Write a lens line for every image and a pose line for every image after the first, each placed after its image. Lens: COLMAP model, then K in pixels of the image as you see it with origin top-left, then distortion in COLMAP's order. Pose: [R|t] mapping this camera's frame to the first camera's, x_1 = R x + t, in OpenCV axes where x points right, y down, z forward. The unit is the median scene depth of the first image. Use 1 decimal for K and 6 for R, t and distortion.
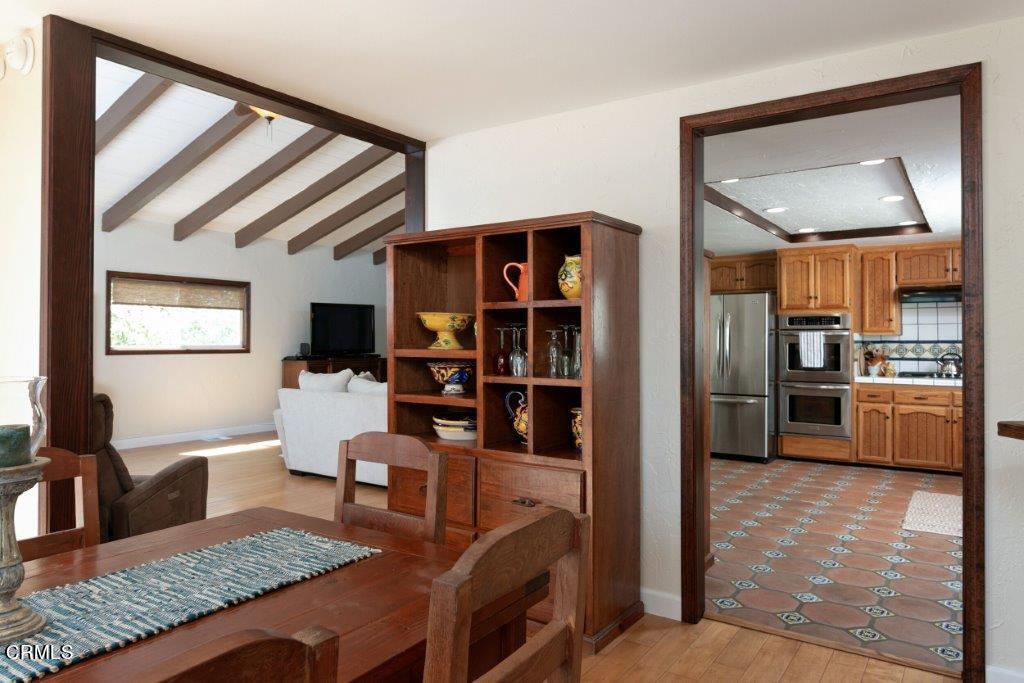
lens RADIAL K [[672.5, 0, 509.5], [0, 672.5, 331.8], [0, 0, 1]] dist [-0.000423, -0.001268]
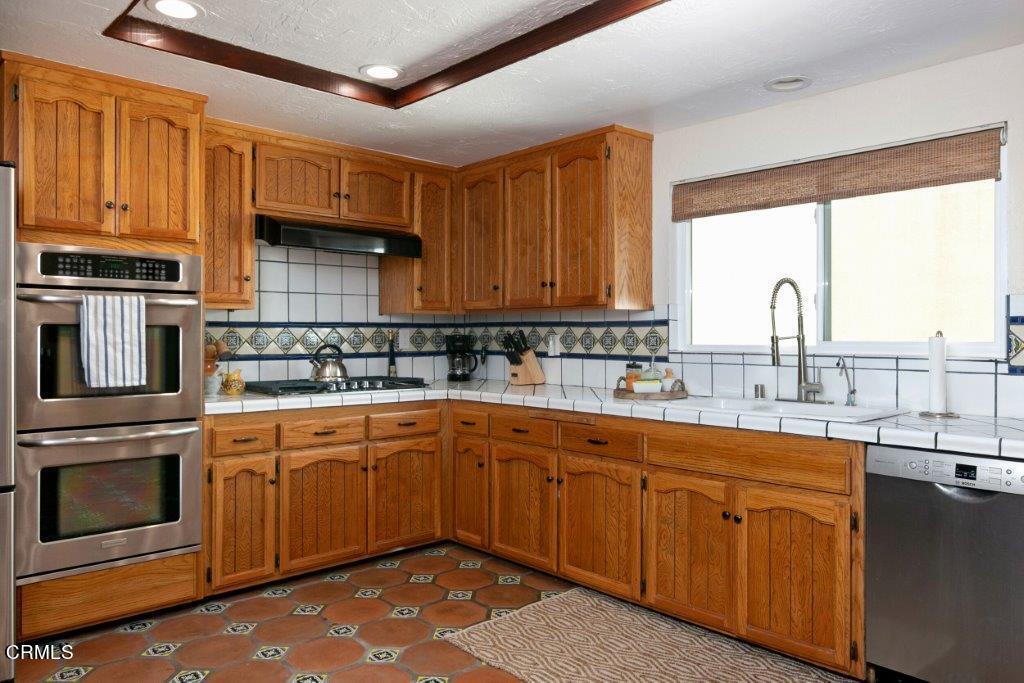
lens RADIAL K [[718.5, 0, 512.0], [0, 718.5, 341.5], [0, 0, 1]] dist [-0.005394, -0.001420]
pose [[0.233675, -0.011107, 0.972251, 0.104743], [-0.015169, 0.999771, 0.015068, 0.017147], [-0.972196, -0.018269, 0.233453, 0.686501]]
